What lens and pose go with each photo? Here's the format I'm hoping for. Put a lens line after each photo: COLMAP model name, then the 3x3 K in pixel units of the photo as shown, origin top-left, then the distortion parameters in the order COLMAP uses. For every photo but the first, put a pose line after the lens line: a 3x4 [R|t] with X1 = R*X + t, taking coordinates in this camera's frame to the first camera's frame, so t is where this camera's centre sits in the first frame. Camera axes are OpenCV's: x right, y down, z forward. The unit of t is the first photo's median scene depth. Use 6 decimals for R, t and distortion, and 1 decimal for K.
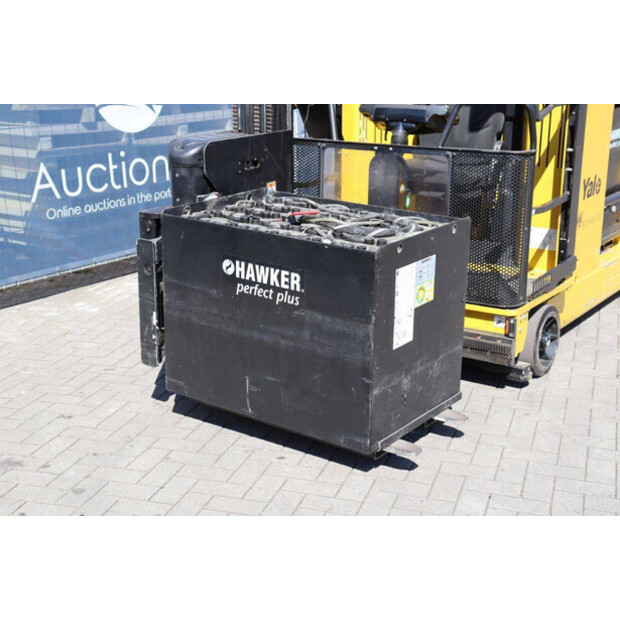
lens RADIAL K [[960.7, 0, 301.7], [0, 960.7, 296.9], [0, 0, 1]] dist [0.089670, 0.000000]
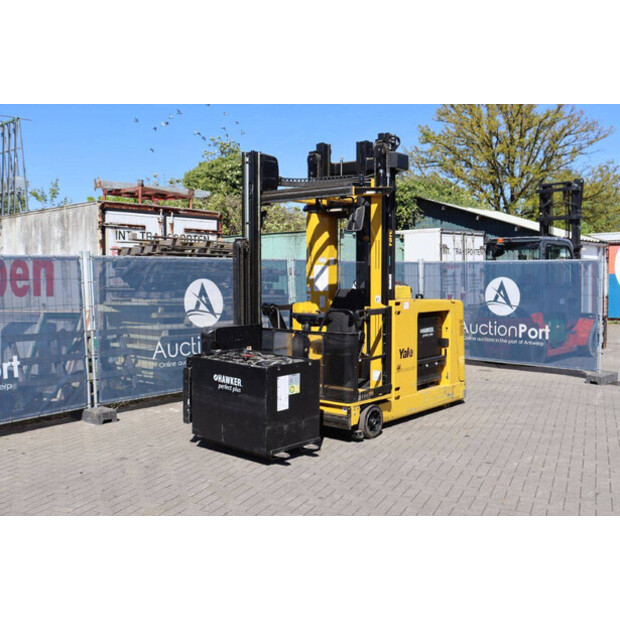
lens RADIAL K [[672.5, 0, 311.4], [0, 672.5, 307.8], [0, 0, 1]] dist [-0.038498, 0.000000]
pose [[0.995582, 0.007218, -0.093620, 0.290593], [-0.027139, 0.976609, -0.213302, 0.137668], [0.089890, 0.214900, 0.972490, -0.592327]]
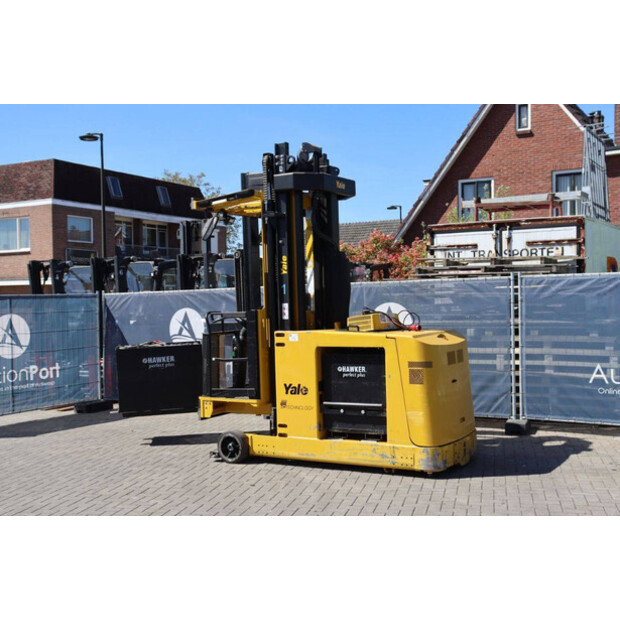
lens RADIAL K [[793.9, 0, 303.9], [0, 793.9, 309.8], [0, 0, 1]] dist [0.040115, 0.000000]
pose [[0.081840, 0.021103, -0.996422, 2.374901], [-0.236616, 0.971603, 0.001144, -0.346202], [0.968150, 0.235675, 0.084509, 1.067283]]
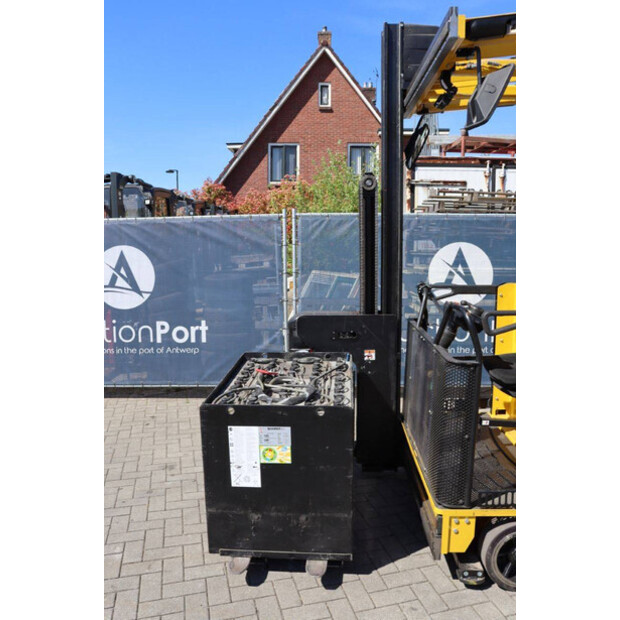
lens RADIAL K [[521.4, 0, 310.6], [0, 521.4, 311.2], [0, 0, 1]] dist [-0.135056, 0.077178]
pose [[0.543748, 0.112602, -0.831661, 0.603398], [-0.221355, 0.975111, -0.012700, -0.163482], [0.809531, 0.190998, 0.555139, 0.571020]]
